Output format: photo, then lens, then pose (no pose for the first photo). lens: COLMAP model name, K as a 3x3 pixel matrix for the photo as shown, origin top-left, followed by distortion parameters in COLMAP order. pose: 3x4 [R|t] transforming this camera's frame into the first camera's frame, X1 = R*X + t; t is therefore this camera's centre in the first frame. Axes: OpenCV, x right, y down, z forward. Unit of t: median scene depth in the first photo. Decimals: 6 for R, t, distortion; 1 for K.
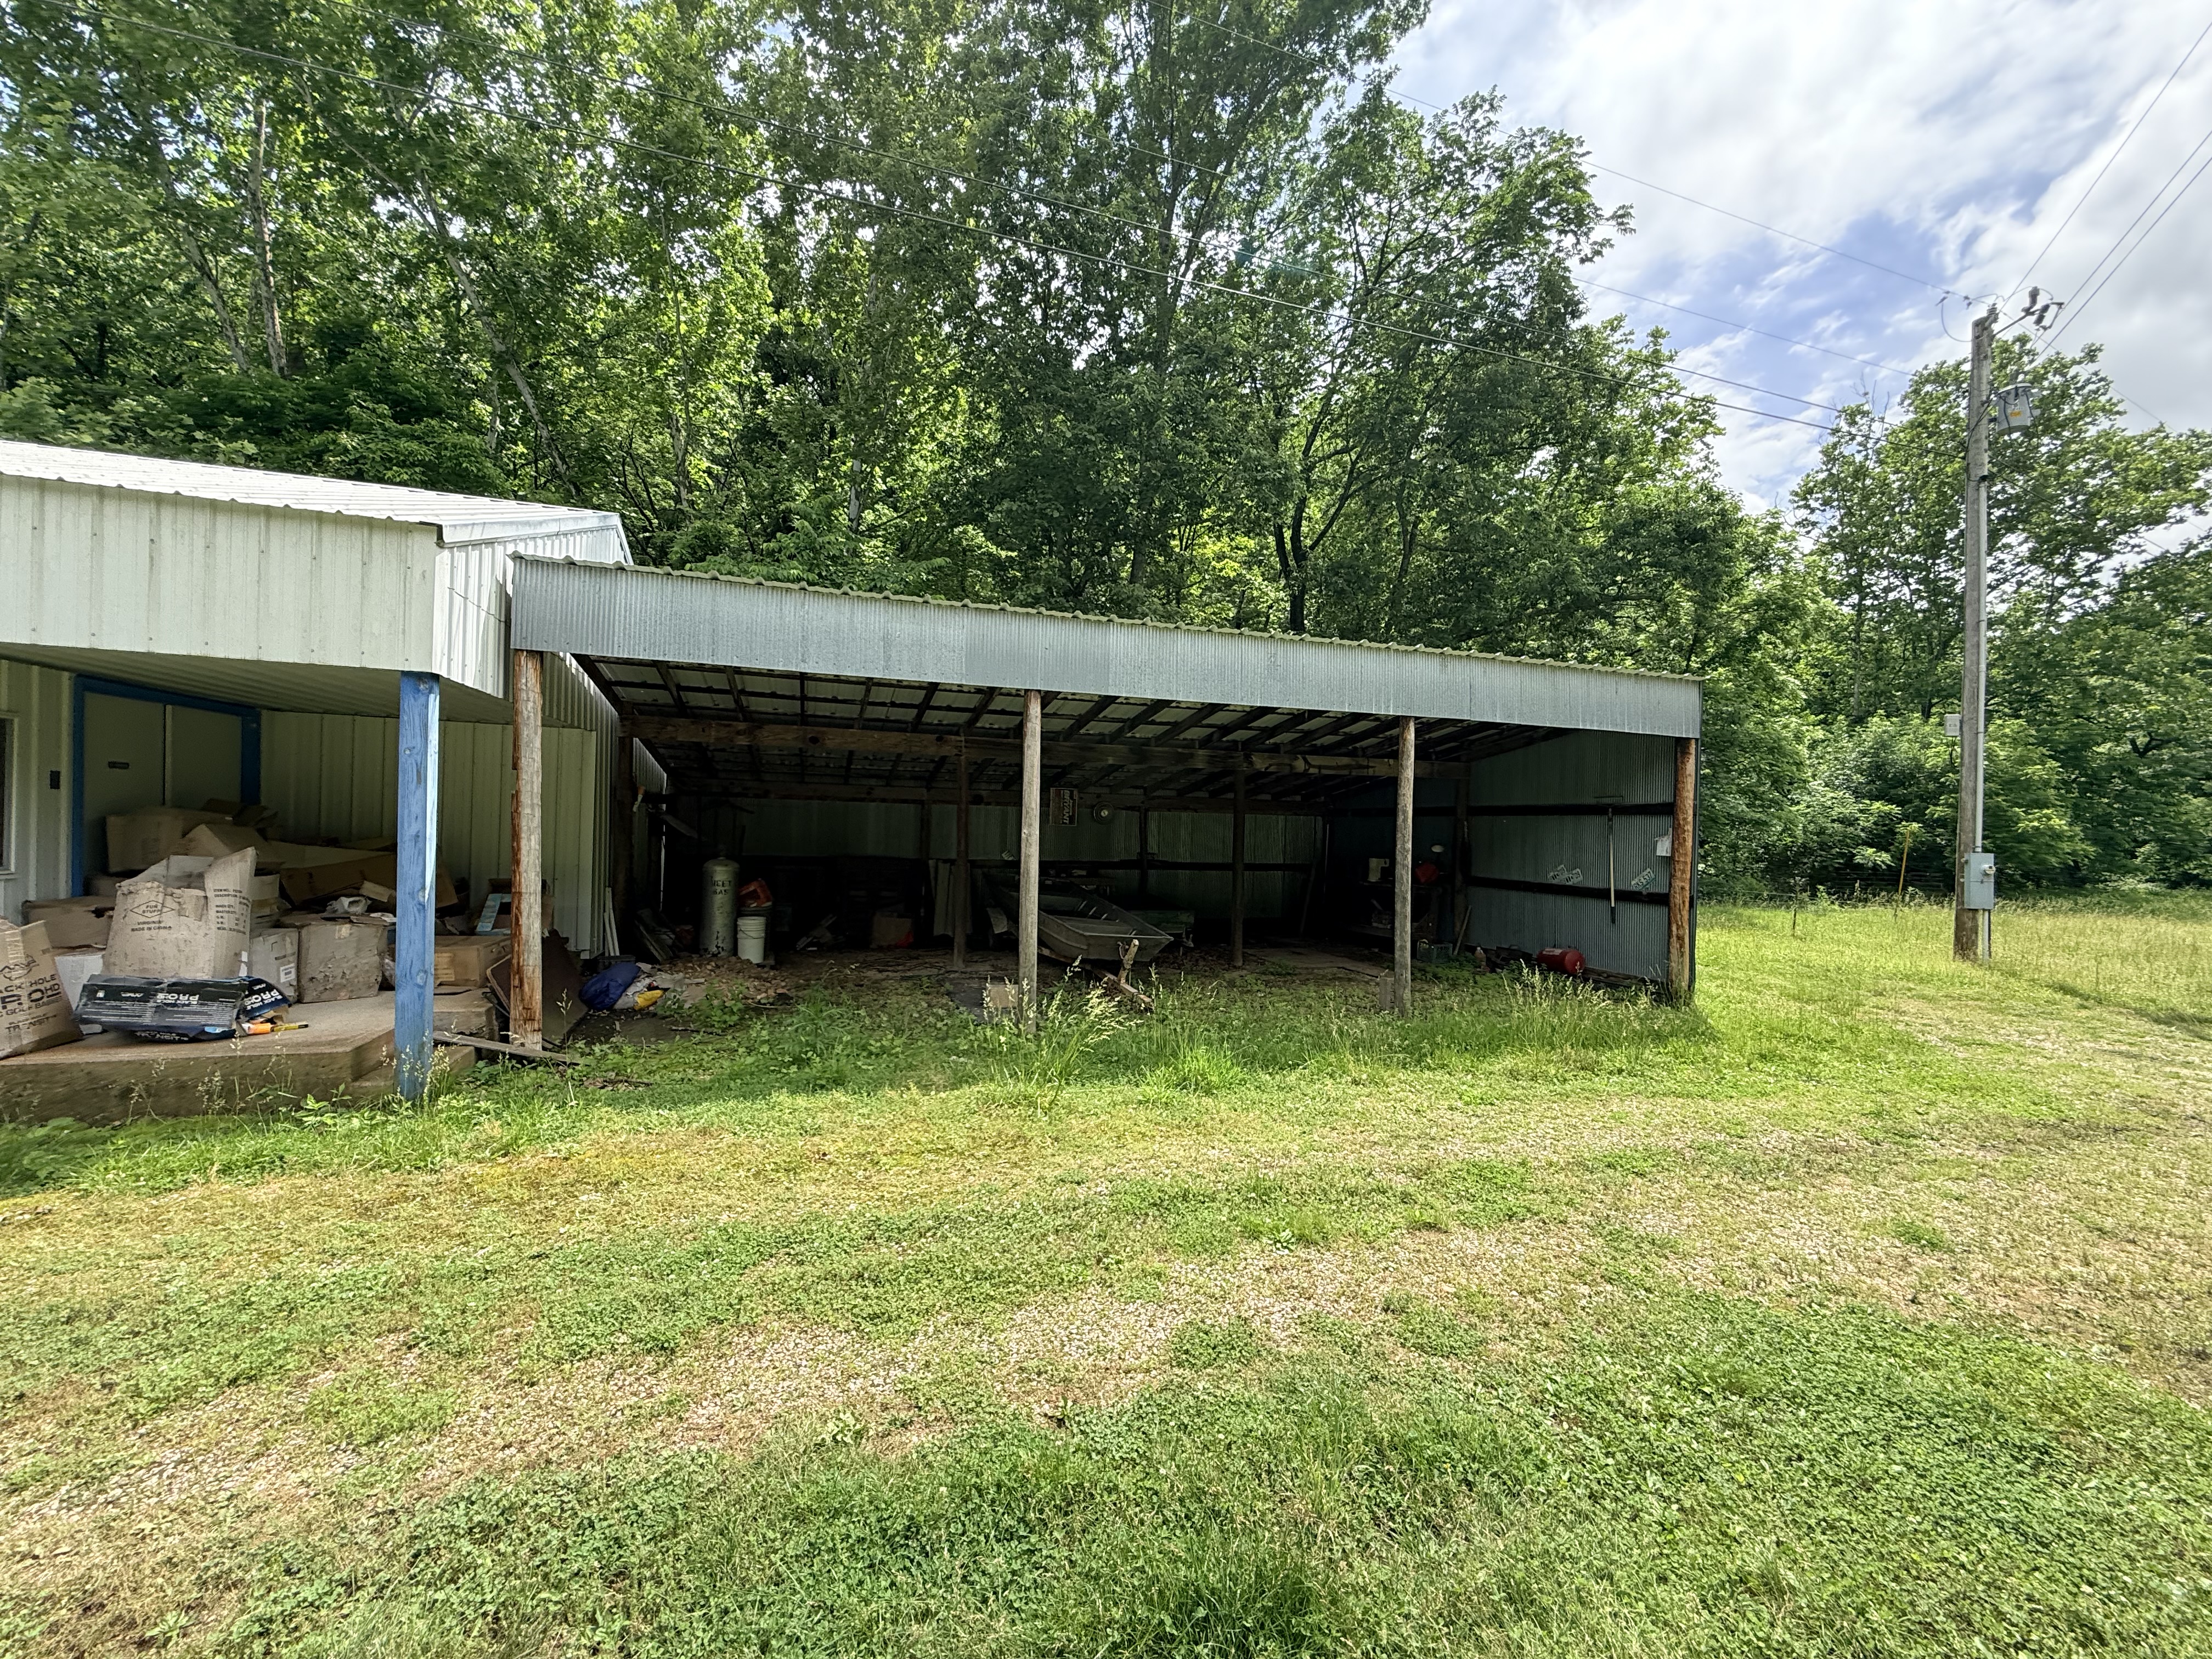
lens RADIAL K [[880.9, 0, 1106.0], [0, 880.9, 829.5], [0, 0, 1]] dist [0.000051, 0.000226]
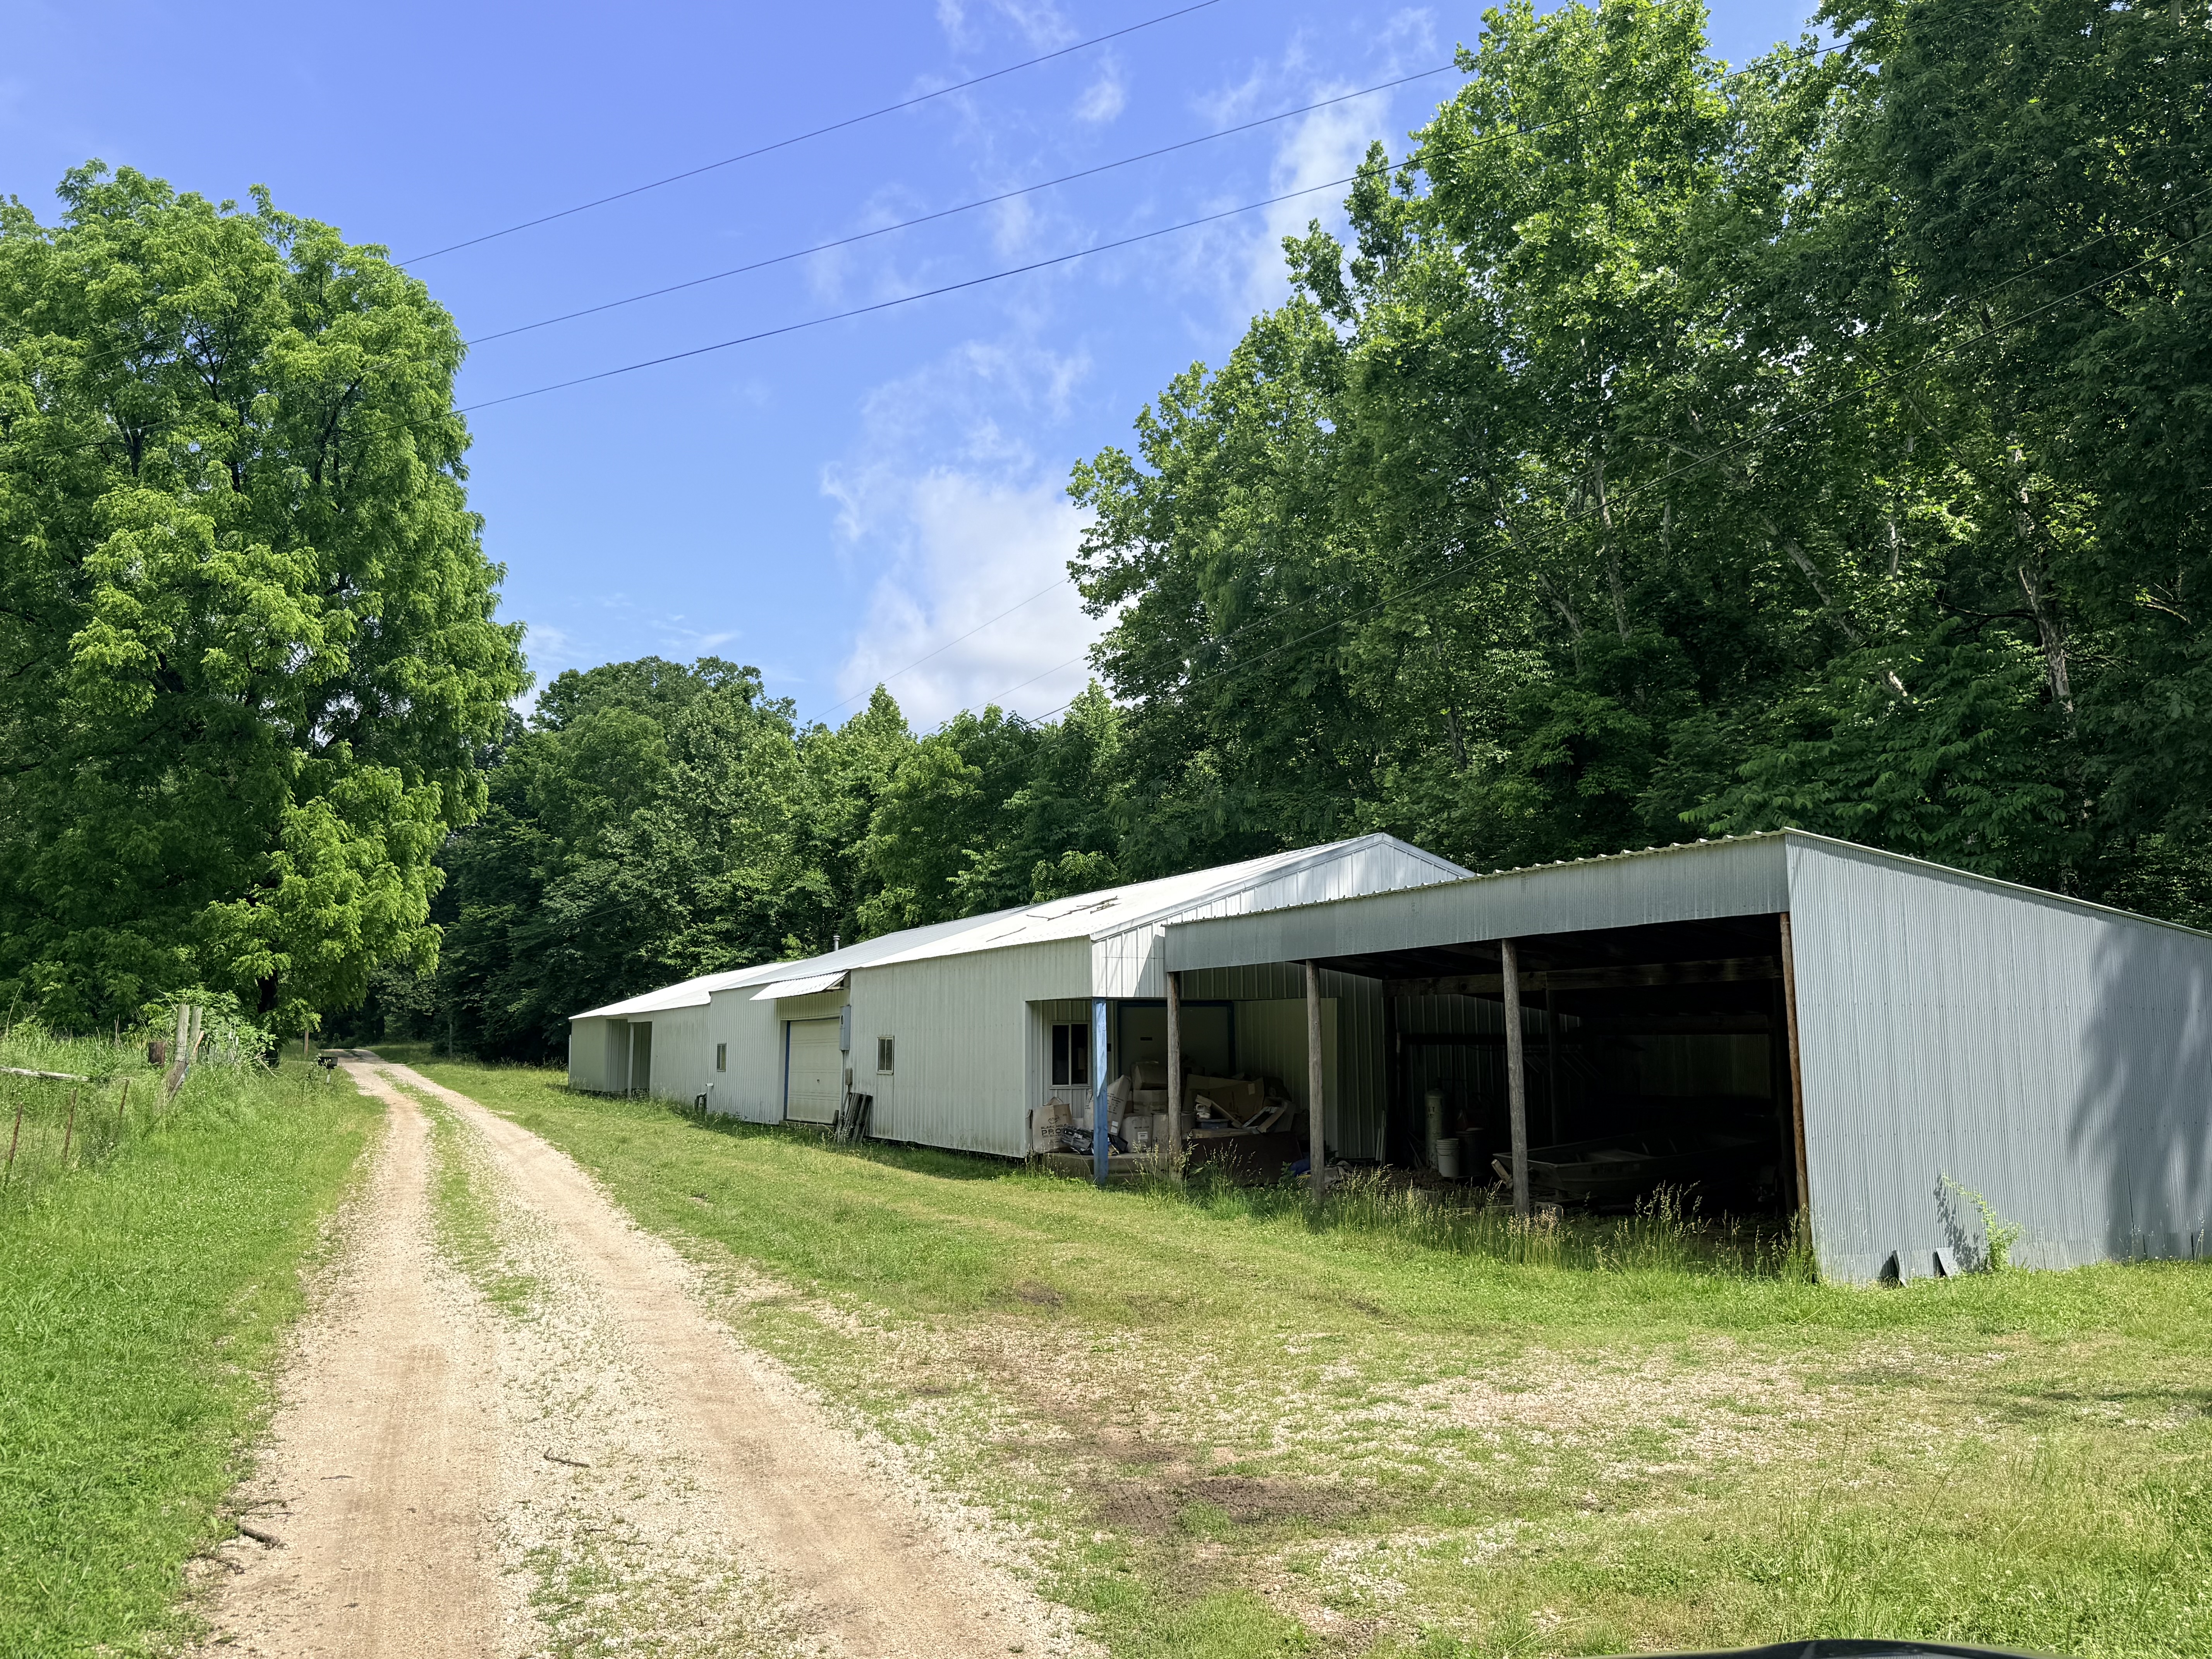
lens RADIAL K [[1808.2, 0, 1106.0], [0, 1808.2, 829.5], [0, 0, 1]] dist [0.064620, -0.101352]
pose [[0.088365, -0.148946, -0.984889, 0.755954], [-0.000968, 0.988744, -0.149615, 0.019321], [0.996088, 0.014174, 0.087226, 0.115081]]
